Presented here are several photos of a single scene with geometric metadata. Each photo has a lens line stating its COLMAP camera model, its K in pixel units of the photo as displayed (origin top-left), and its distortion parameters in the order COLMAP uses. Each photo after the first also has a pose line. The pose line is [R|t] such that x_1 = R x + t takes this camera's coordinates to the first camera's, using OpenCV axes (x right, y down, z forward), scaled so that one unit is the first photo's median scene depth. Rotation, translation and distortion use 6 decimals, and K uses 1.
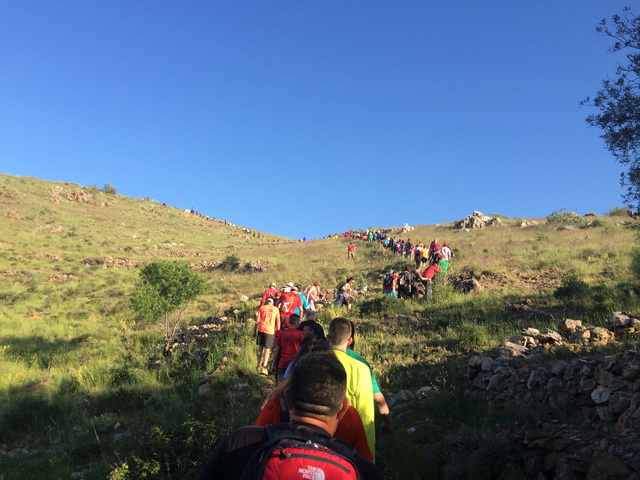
lens RADIAL K [[550.1, 0, 320.5], [0, 550.1, 240.5], [0, 0, 1]] dist [0.047180, -0.009844]
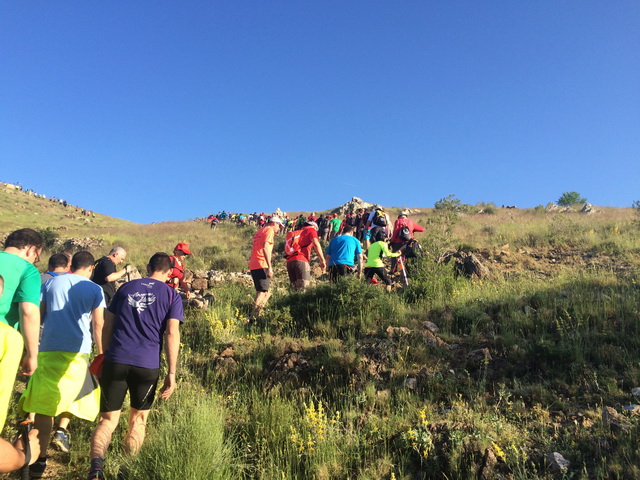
lens RADIAL K [[550.1, 0, 318.4], [0, 550.1, 238.7], [0, 0, 1]] dist [0.047180, -0.009844]
pose [[0.967858, 0.030215, 0.249678, -0.001748], [-0.031782, 0.999492, 0.002245, 0.015929], [-0.249483, -0.010108, 0.968326, 0.139306]]
